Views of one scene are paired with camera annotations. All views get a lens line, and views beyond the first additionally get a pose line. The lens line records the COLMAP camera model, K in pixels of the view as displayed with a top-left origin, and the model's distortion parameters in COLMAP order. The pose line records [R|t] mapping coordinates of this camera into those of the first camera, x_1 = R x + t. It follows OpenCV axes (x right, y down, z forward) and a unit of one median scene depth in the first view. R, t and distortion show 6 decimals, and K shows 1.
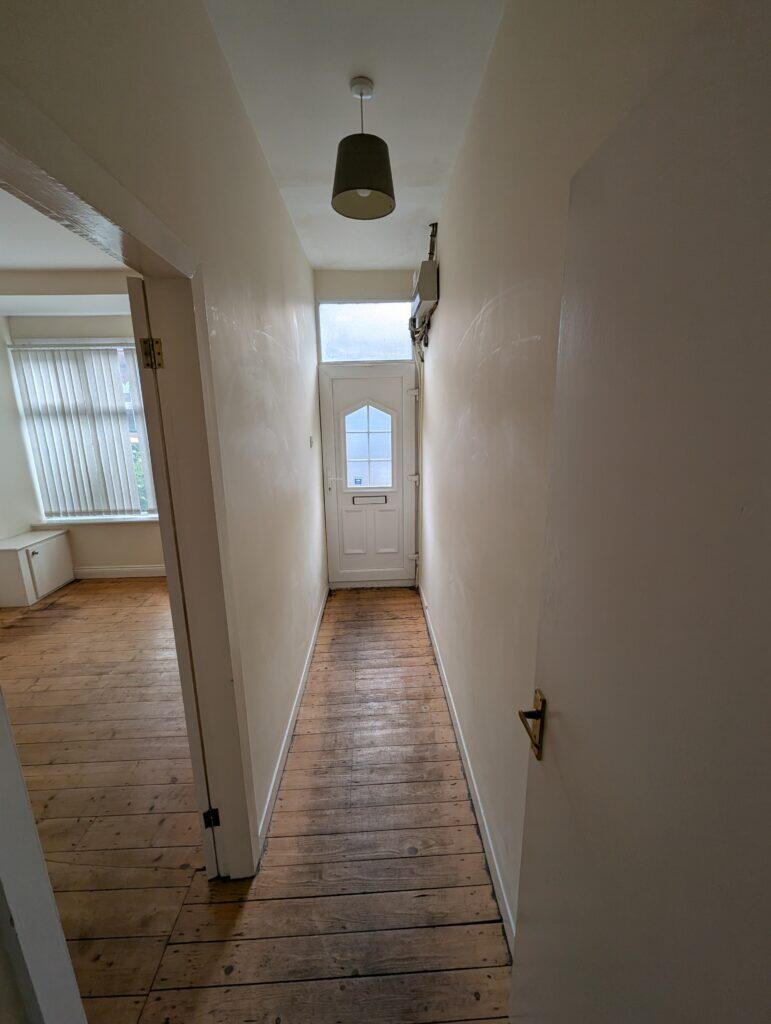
lens RADIAL K [[417.2, 0, 389.1], [0, 417.2, 512.8], [0, 0, 1]] dist [-0.000976, -0.000415]
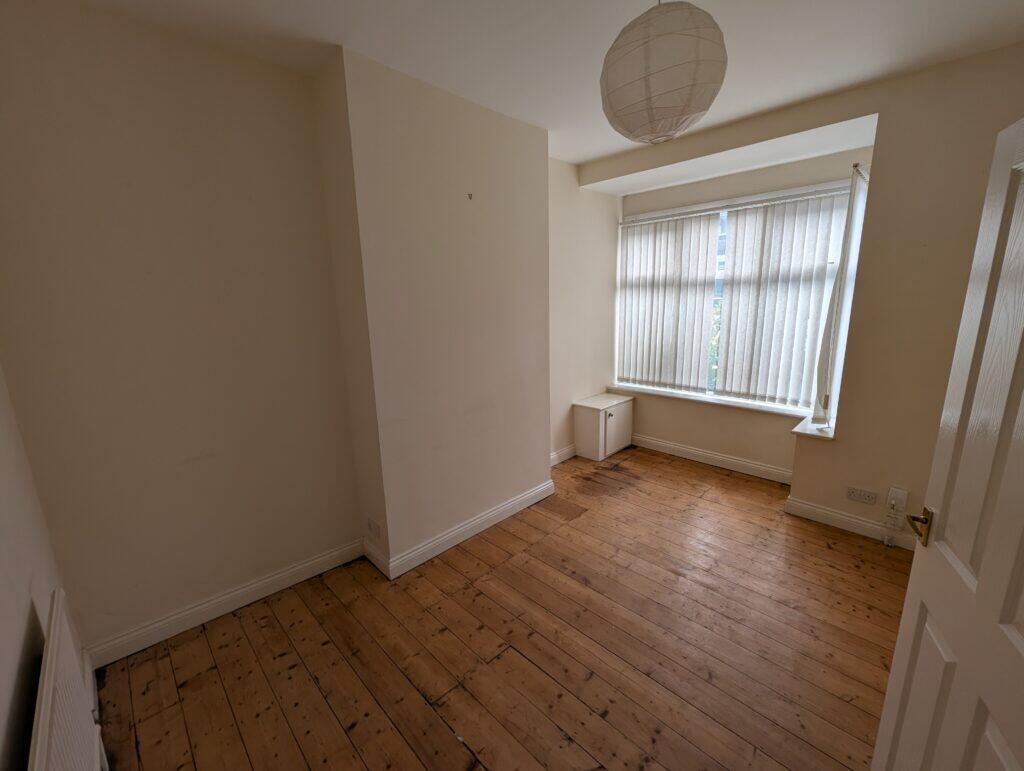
lens RADIAL K [[417.2, 0, 511.8], [0, 417.2, 384.0], [0, 0, 1]] dist [-0.000976, -0.000415]
pose [[0.671477, 0.156354, -0.724343, -0.239976], [-0.149712, 0.985954, 0.074038, -0.023402], [0.725745, 0.058728, 0.685453, 0.066237]]
